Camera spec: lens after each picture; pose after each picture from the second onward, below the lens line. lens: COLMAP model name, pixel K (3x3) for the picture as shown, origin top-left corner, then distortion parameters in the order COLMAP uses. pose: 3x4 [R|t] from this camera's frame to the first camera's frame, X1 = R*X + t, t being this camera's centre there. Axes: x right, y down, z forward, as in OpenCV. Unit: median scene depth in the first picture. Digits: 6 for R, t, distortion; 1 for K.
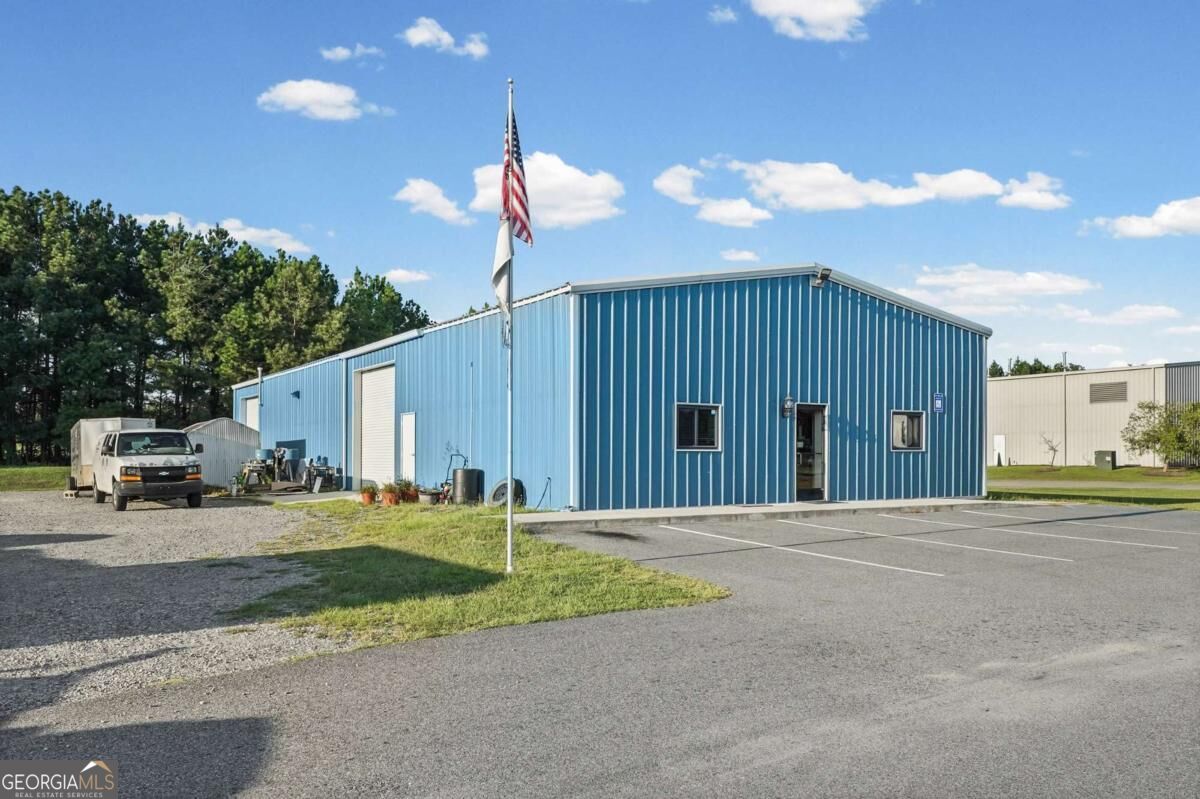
lens RADIAL K [[894.5, 0, 600.0], [0, 894.5, 399.5], [0, 0, 1]] dist [0.000422, -0.001762]
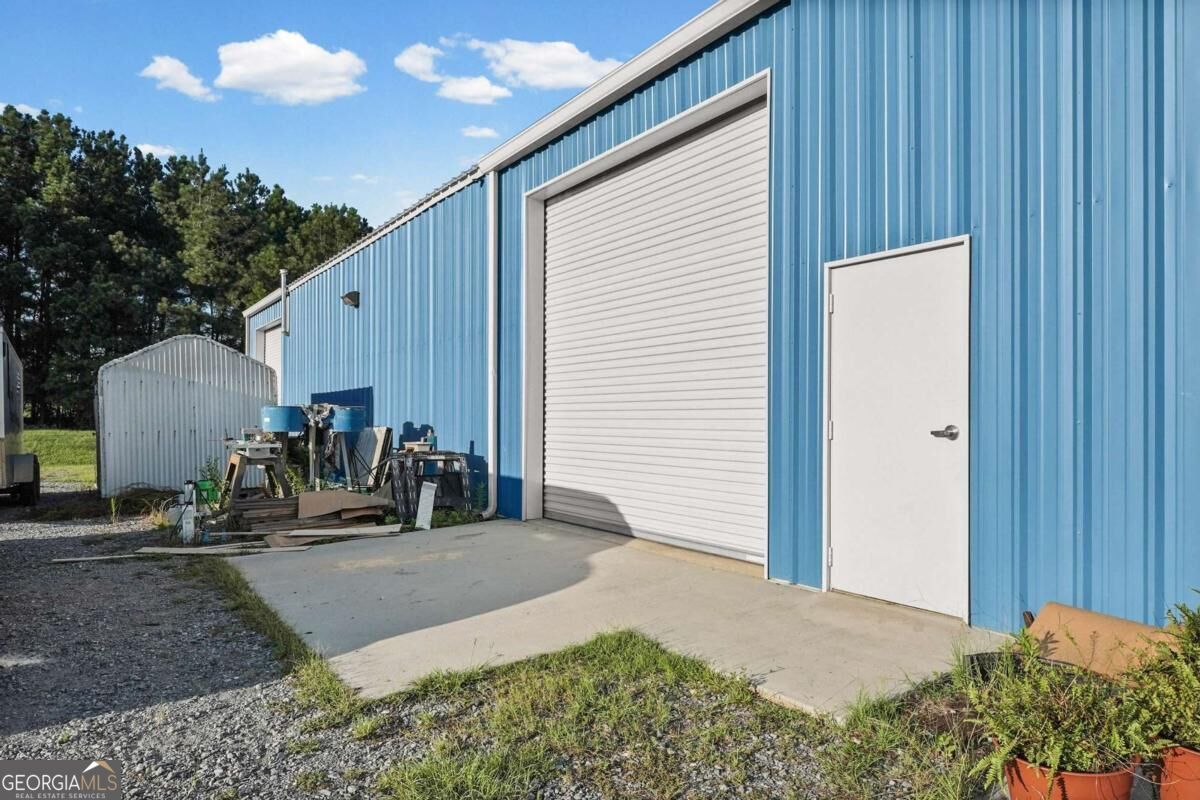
lens RADIAL K [[713.7, 0, 600.0], [0, 713.7, 400.0], [0, 0, 1]] dist [-0.000327, 0.000756]
pose [[0.999268, 0.011295, 0.036545, -0.104393], [-0.012579, 0.999305, 0.035090, 0.017082], [-0.036123, -0.035524, 0.998716, 0.288548]]
